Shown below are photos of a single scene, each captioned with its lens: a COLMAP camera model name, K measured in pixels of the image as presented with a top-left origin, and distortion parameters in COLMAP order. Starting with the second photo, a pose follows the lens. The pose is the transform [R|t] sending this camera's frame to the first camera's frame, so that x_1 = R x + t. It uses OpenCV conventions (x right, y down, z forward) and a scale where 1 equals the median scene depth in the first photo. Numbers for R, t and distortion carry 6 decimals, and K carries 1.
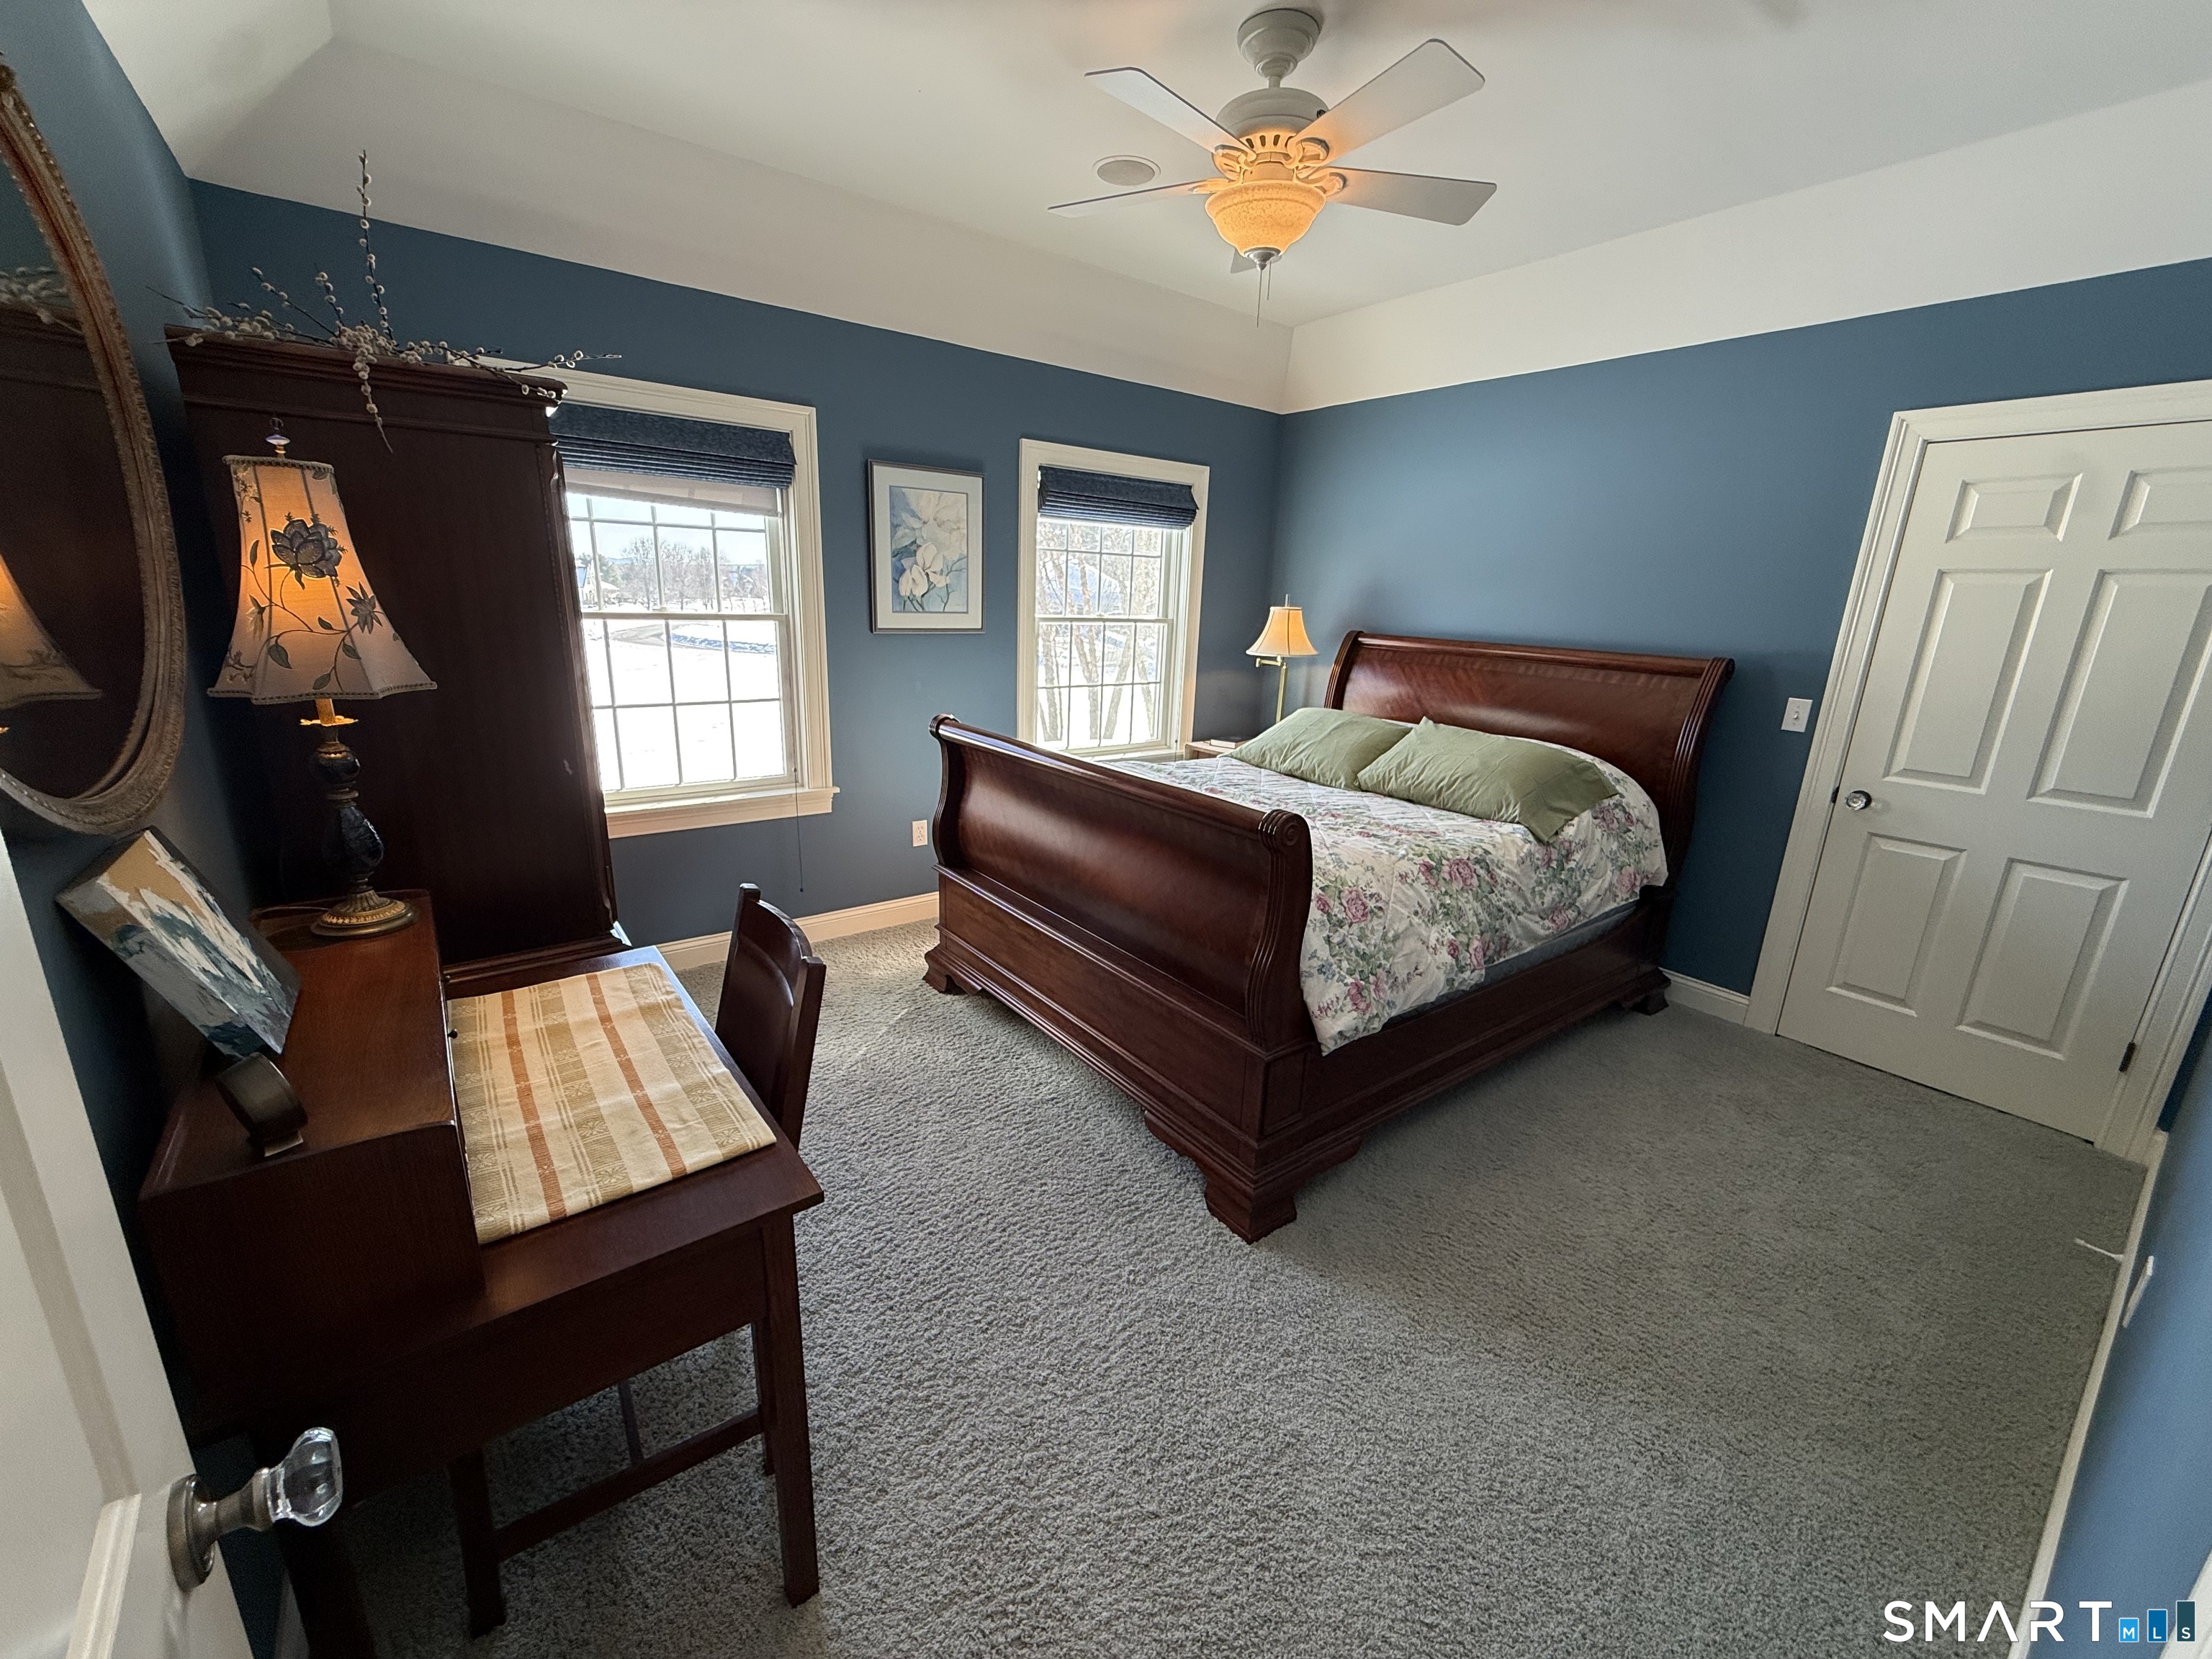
lens RADIAL K [[881.9, 0, 1101.4], [0, 881.9, 830.3], [0, 0, 1]] dist [-0.003218, -0.000176]
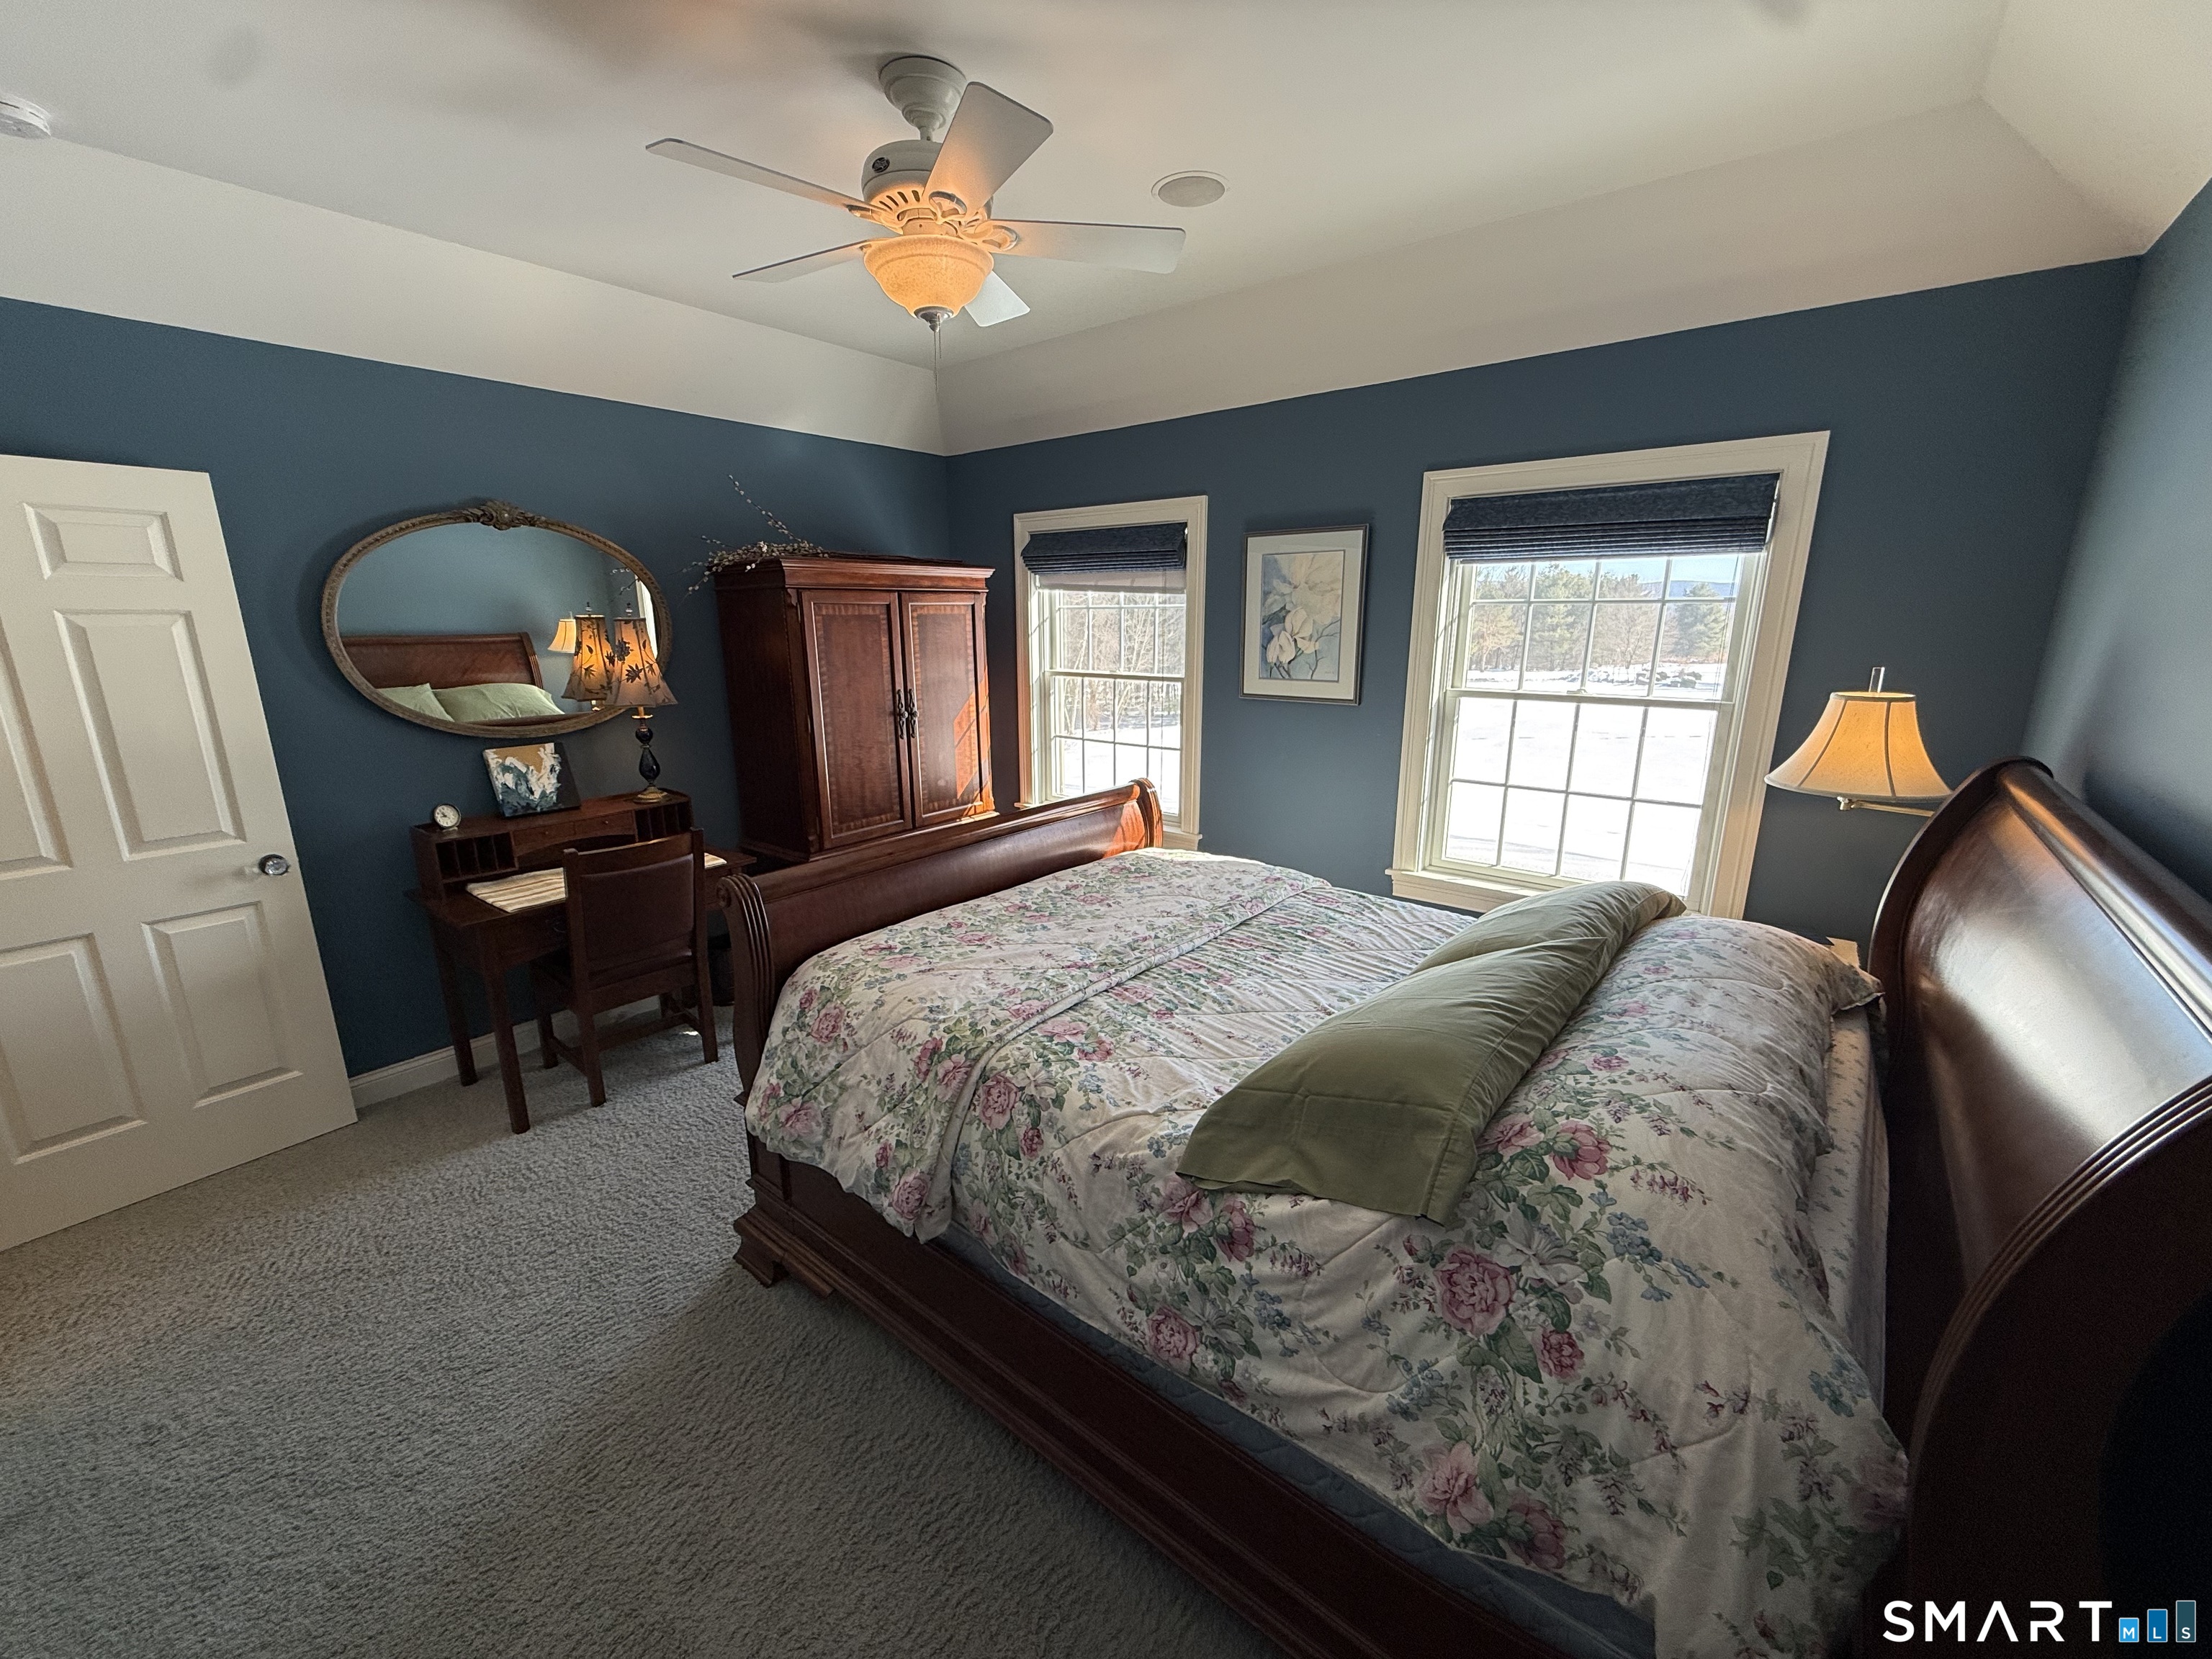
lens RADIAL K [[881.9, 0, 1108.2], [0, 881.9, 829.4], [0, 0, 1]] dist [-0.003218, -0.000176]
pose [[0.244932, 0.195399, -0.949646, 0.715086], [-0.242845, 0.960622, 0.135023, -0.178525], [0.938634, 0.197546, 0.282739, 0.597992]]
